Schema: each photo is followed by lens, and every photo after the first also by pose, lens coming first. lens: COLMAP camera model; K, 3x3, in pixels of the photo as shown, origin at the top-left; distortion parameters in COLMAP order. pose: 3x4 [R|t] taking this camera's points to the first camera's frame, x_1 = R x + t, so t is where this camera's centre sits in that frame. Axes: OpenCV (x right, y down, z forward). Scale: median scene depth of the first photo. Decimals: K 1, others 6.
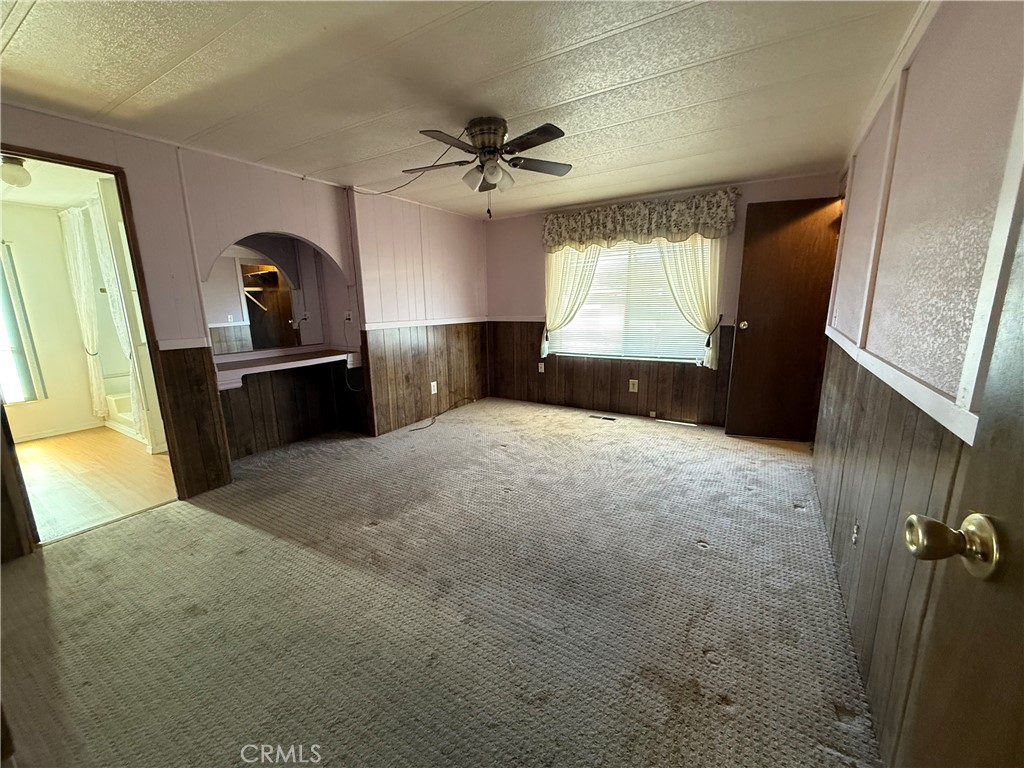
lens RADIAL K [[409.5, 0, 507.1], [0, 409.5, 382.5], [0, 0, 1]] dist [-0.001029, 0.000498]
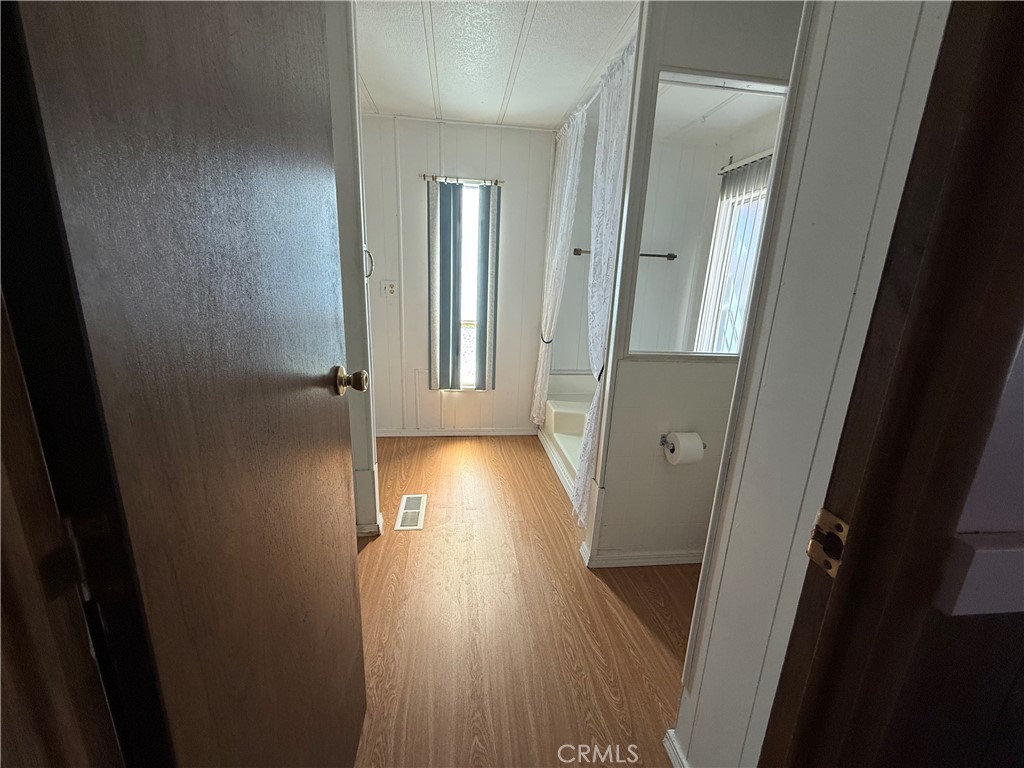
lens RADIAL K [[409.5, 0, 507.1], [0, 409.5, 382.5], [0, 0, 1]] dist [-0.001029, 0.000498]
pose [[0.629048, 0.233496, -0.741471, -0.509683], [-0.203648, 0.970010, 0.132694, -0.080676], [0.750218, 0.067528, 0.657734, 0.482824]]
